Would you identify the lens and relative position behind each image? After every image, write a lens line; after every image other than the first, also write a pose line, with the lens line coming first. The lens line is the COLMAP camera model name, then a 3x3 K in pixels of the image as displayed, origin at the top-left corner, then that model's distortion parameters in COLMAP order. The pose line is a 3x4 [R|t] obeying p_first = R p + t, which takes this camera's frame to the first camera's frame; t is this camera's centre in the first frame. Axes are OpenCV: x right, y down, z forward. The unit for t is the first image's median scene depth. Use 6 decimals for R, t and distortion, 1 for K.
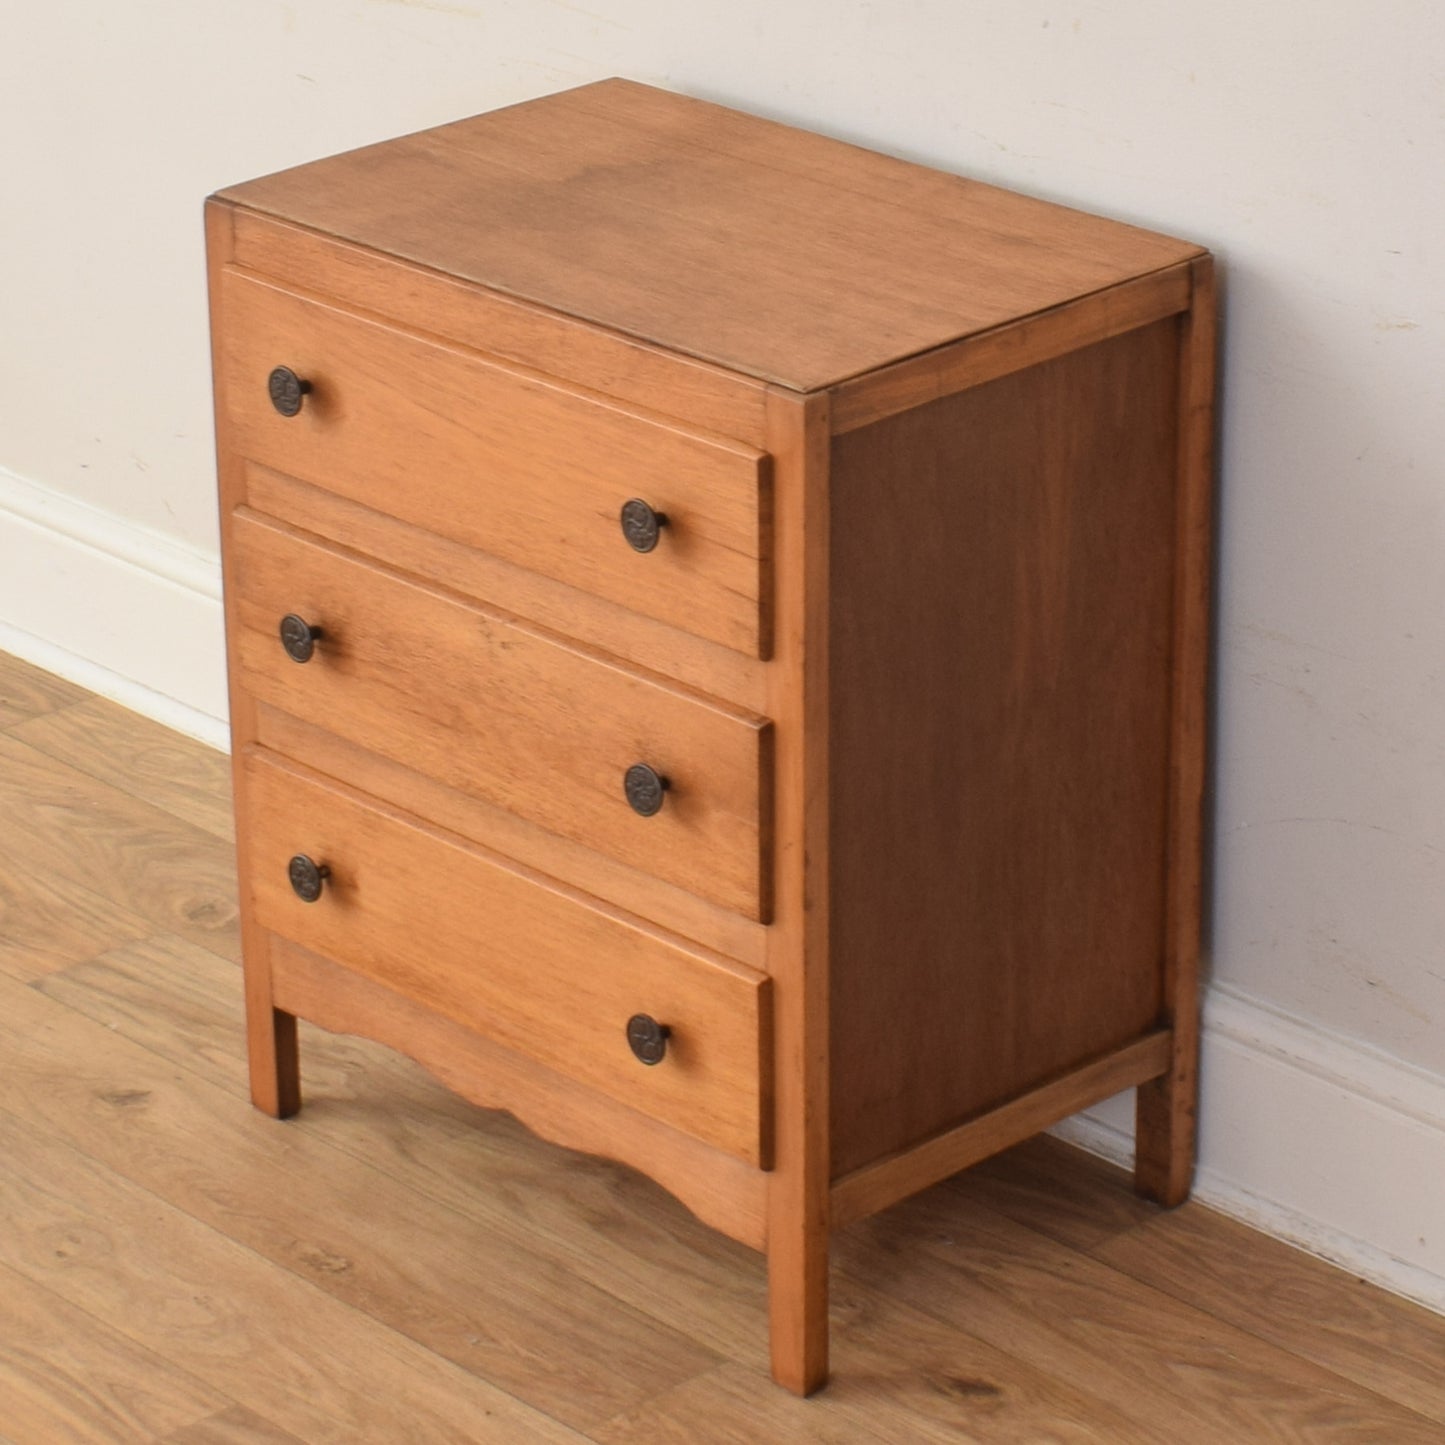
lens RADIAL K [[5279.7, 0, 681.1], [0, 5279.7, 673.5], [0, 0, 1]] dist [-0.015447, 0.000000]
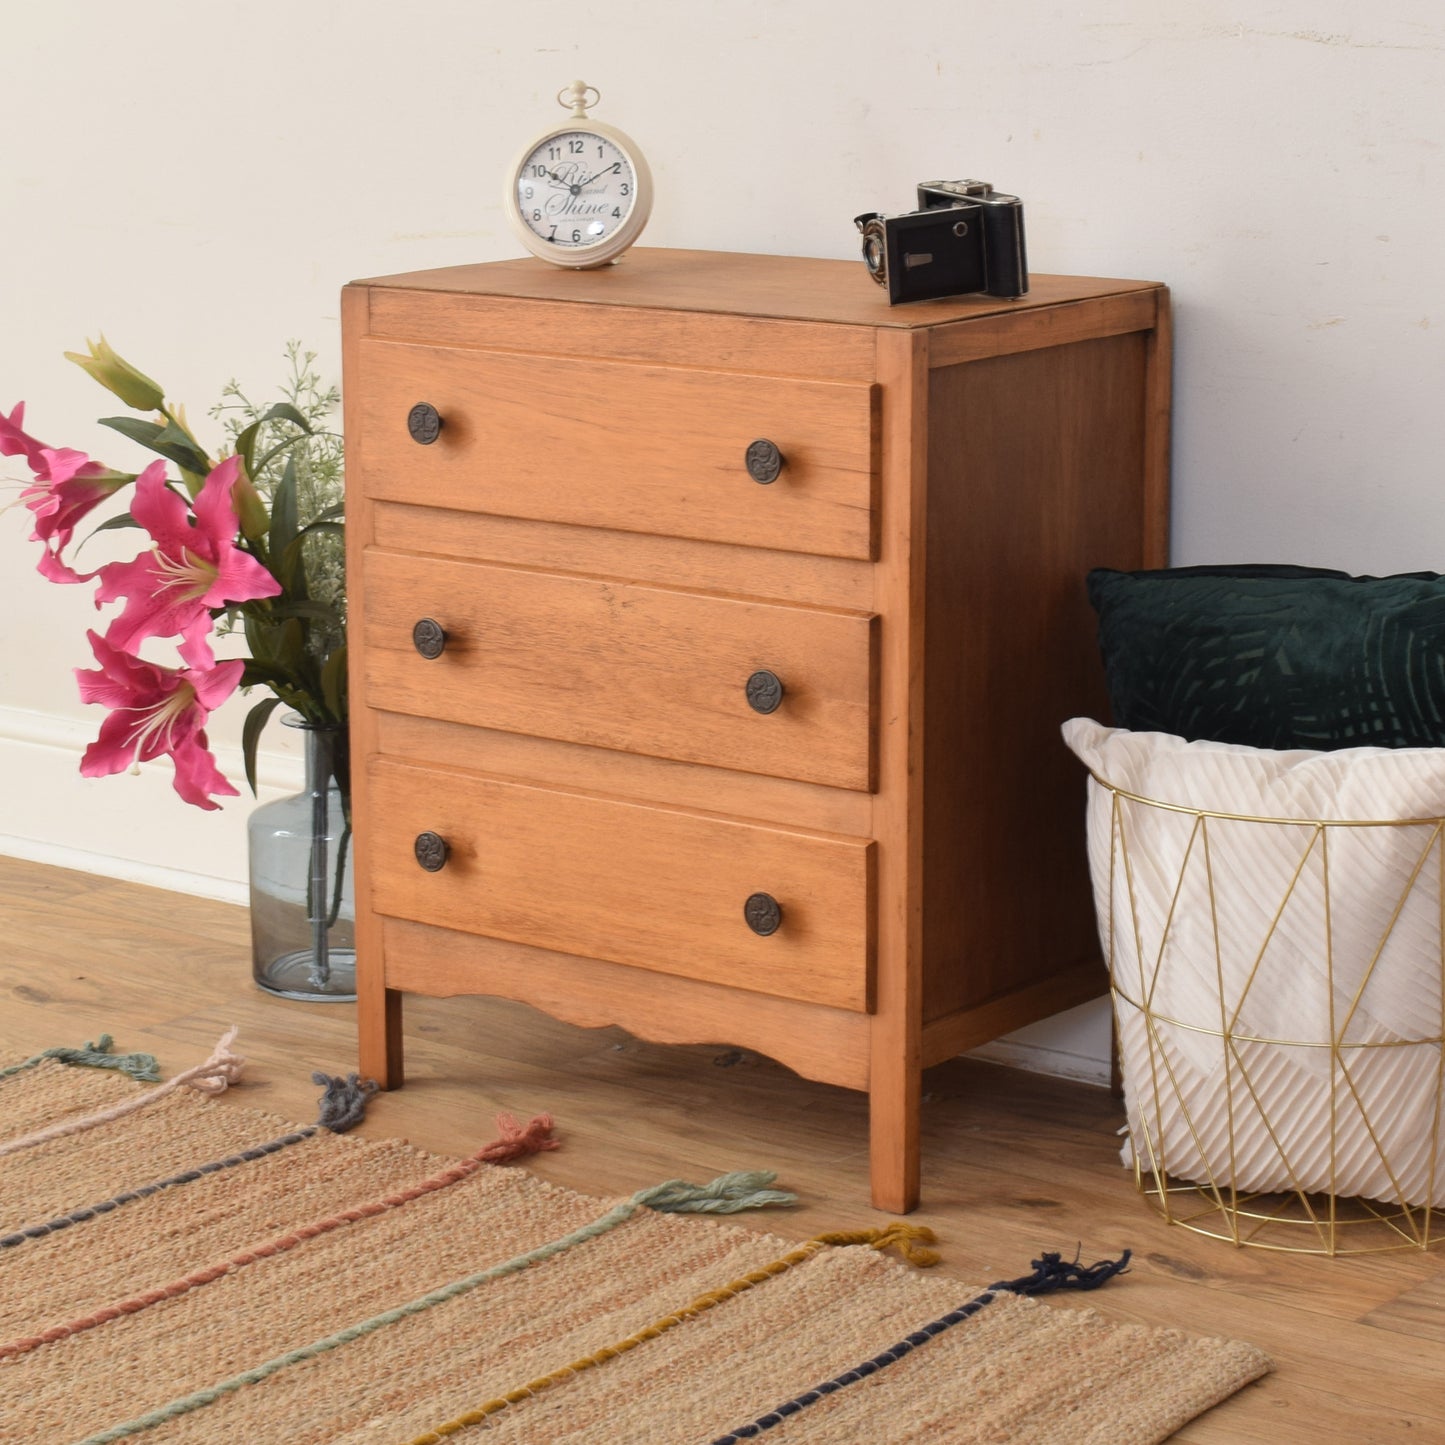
lens RADIAL K [[4114.8, 0, 741.7], [0, 4114.8, 729.6], [0, 0, 1]] dist [0.016686, 0.000000]
pose [[0.986348, -0.024498, 0.162844, -0.160271], [0.054958, 0.981147, -0.185281, 0.197875], [-0.155235, 0.191702, 0.969099, 0.078670]]
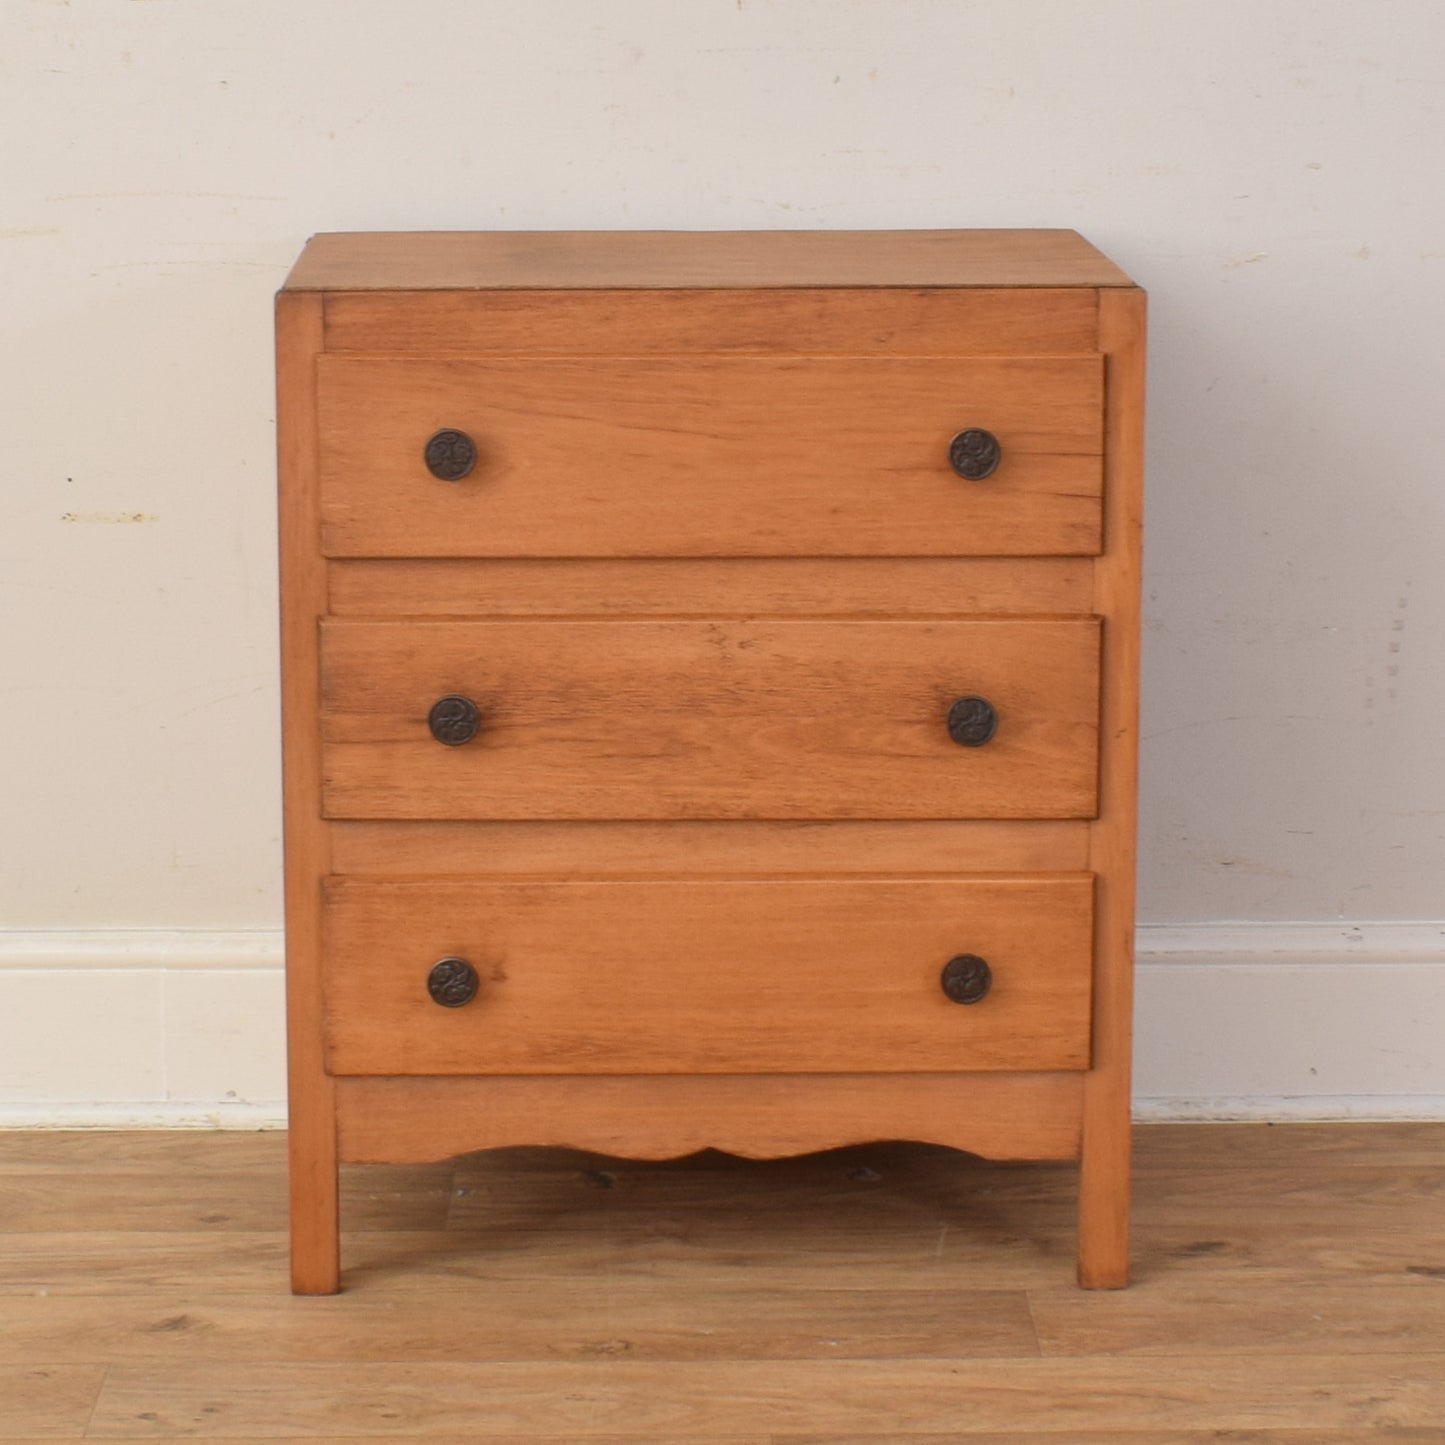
lens RADIAL K [[4368.7, 0, 735.1], [0, 4368.7, 760.7], [0, 0, 1]] dist [-0.007693, 0.000000]
pose [[0.665255, -0.147838, 0.731833, -0.648662], [0.282873, 0.957033, -0.063807, 0.068766], [-0.690955, 0.249464, 0.678490, 0.426232]]
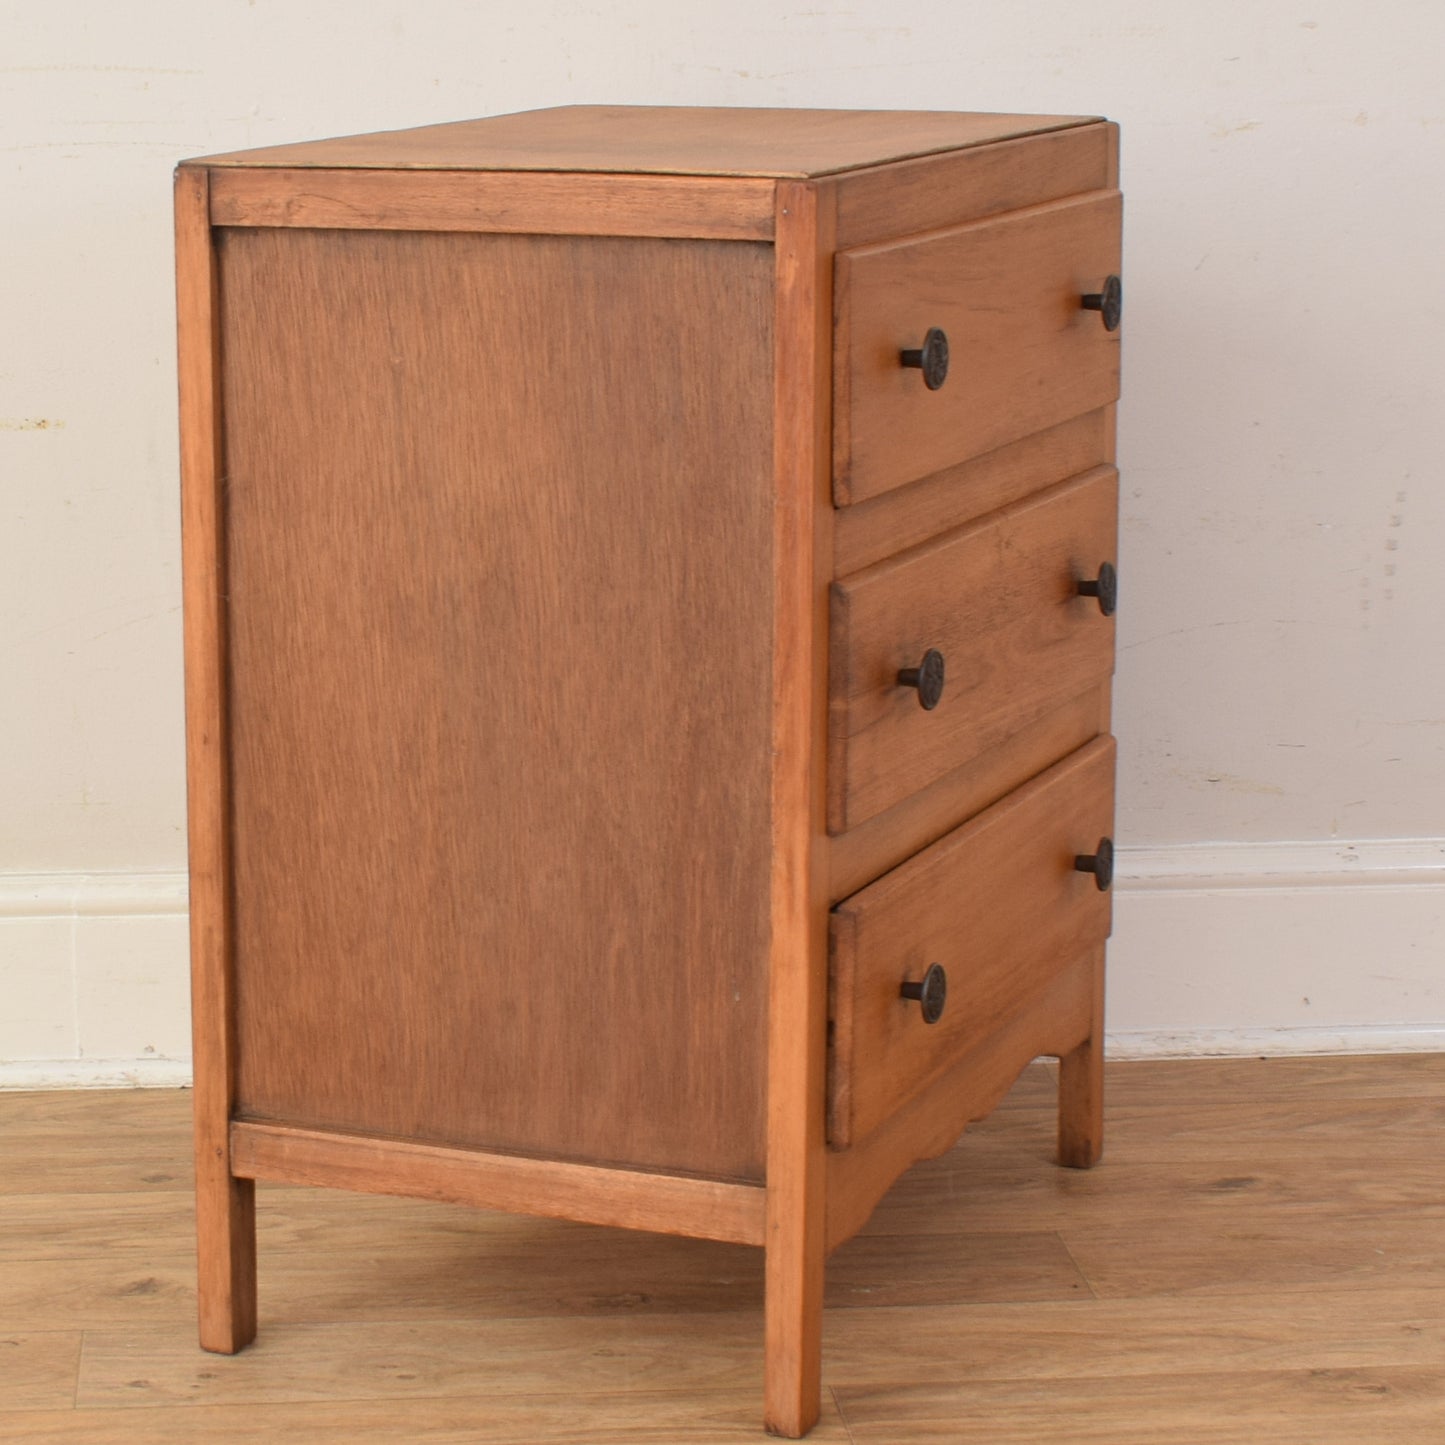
lens RADIAL K [[4368.7, 0, 530.9], [0, 4368.7, 864.2], [0, 0, 1]] dist [-0.007693, 0.000000]
pose [[0.628394, -0.172193, 0.758598, -0.648929], [0.302836, 0.952412, -0.034672, 0.064676], [-0.716527, 0.251518, 0.650636, 0.531188]]
